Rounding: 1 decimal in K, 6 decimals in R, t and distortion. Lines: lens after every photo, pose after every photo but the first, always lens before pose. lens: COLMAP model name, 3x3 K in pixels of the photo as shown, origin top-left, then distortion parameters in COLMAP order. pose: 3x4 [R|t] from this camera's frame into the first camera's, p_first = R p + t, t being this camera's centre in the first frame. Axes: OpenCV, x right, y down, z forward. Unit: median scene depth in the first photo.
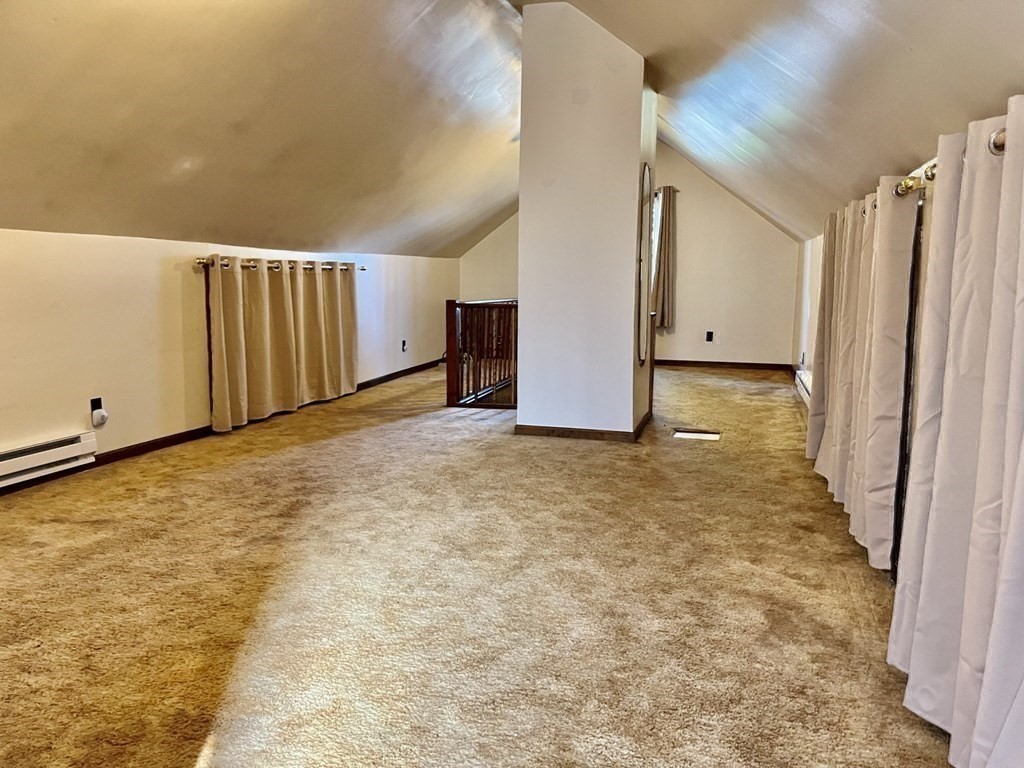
lens RADIAL K [[771.7, 0, 512.0], [0, 771.7, 384.0], [0, 0, 1]] dist [-0.005513, -0.003782]
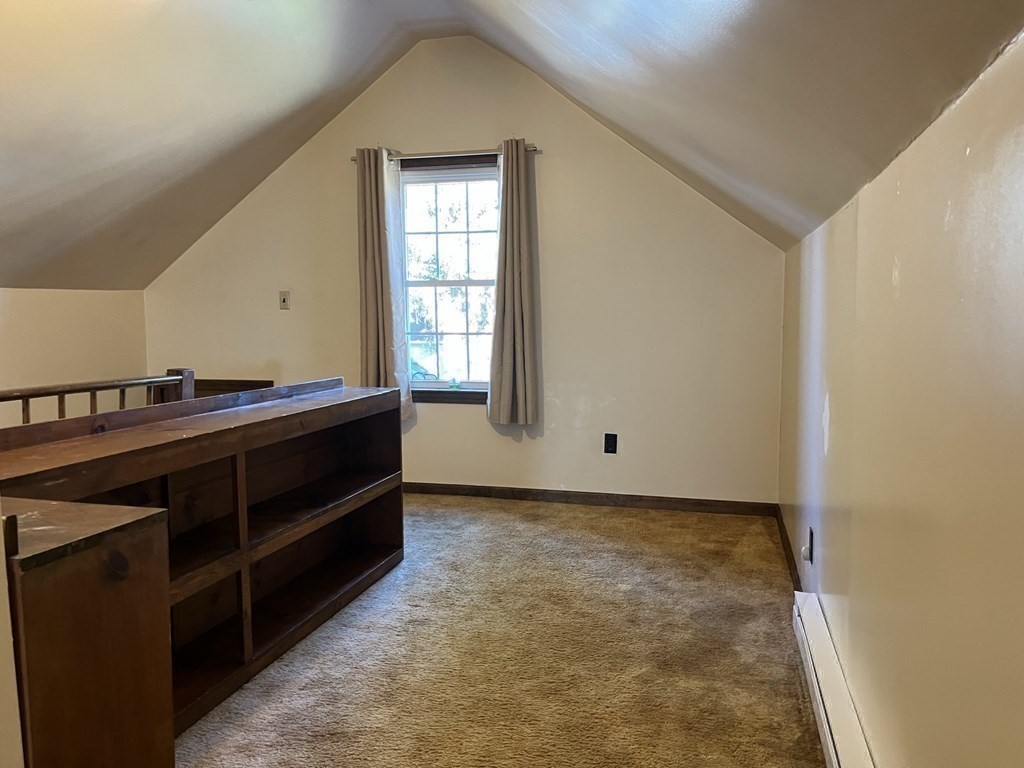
lens RADIAL K [[757.0, 0, 512.0], [0, 757.0, 384.0], [0, 0, 1]] dist [-0.000723, -0.012647]
pose [[0.999697, -0.016025, 0.018704, 0.187647], [0.016788, 0.999002, -0.041391, -0.082195], [-0.018022, 0.041692, 0.998968, 0.524247]]
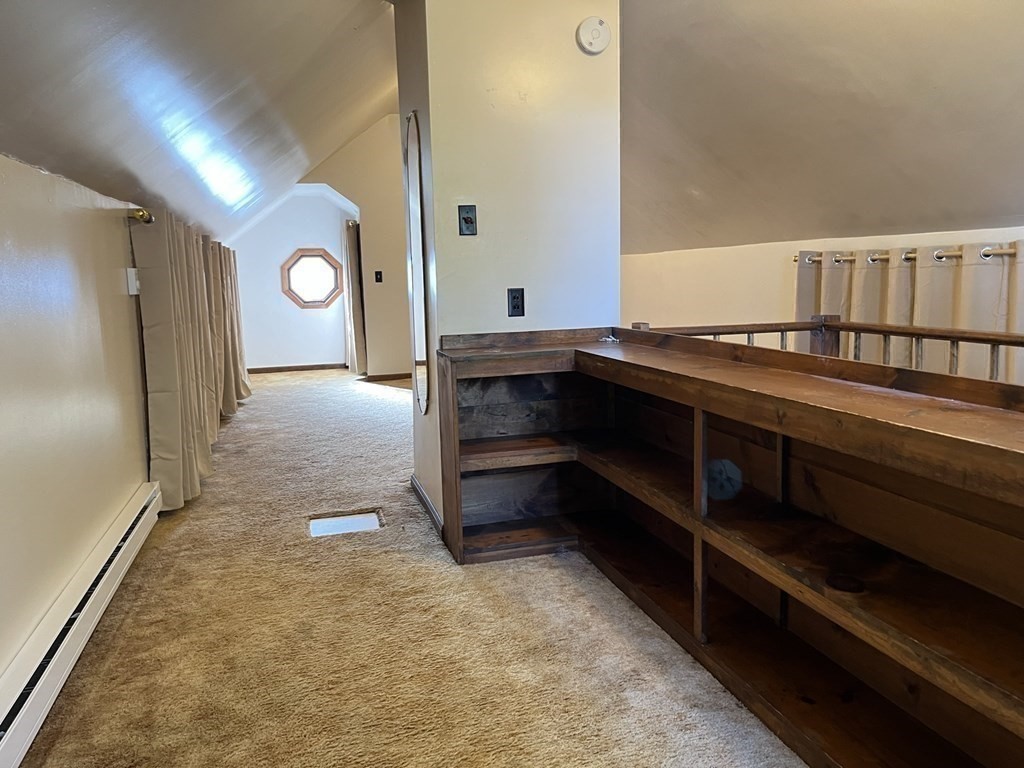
lens RADIAL K [[757.0, 0, 512.0], [0, 757.0, 384.0], [0, 0, 1]] dist [-0.000723, -0.012647]
pose [[-0.837669, 0.090210, -0.538678, 0.354427], [-0.051464, 0.968841, 0.242277, -0.181636], [0.543749, 0.230670, -0.806925, 1.370621]]
